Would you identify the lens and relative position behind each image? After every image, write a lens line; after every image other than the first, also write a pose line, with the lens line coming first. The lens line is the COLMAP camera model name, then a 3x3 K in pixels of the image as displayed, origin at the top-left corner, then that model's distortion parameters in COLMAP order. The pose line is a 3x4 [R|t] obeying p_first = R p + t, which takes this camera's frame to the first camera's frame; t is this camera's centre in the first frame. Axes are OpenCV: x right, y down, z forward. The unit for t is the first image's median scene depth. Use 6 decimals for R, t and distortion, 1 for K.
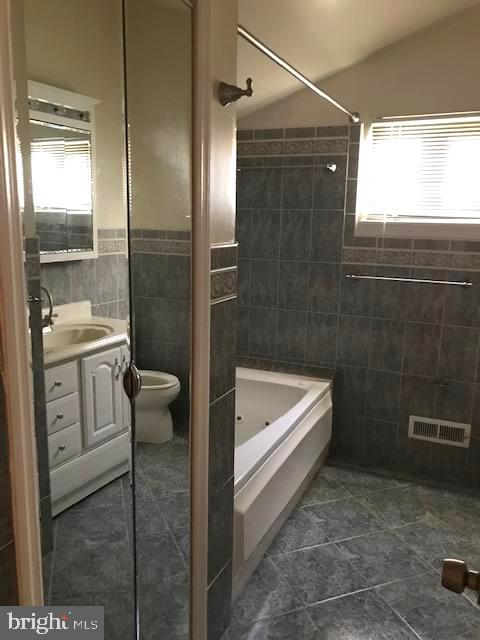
lens RADIAL K [[523.6, 0, 237.7], [0, 523.6, 321.6], [0, 0, 1]] dist [0.018294, -0.015288]
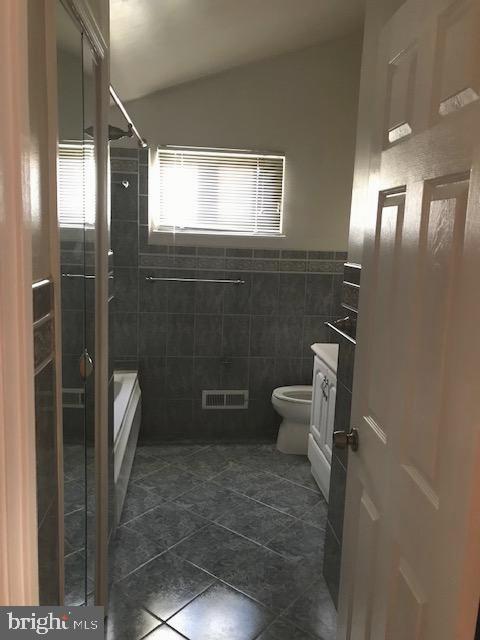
lens RADIAL K [[523.6, 0, 241.7], [0, 523.6, 317.6], [0, 0, 1]] dist [0.018294, -0.015288]
pose [[0.858429, -0.071736, 0.507891, -0.210086], [0.078671, 0.996870, 0.007833, 0.007079], [-0.506863, 0.033232, 0.861386, -0.104851]]
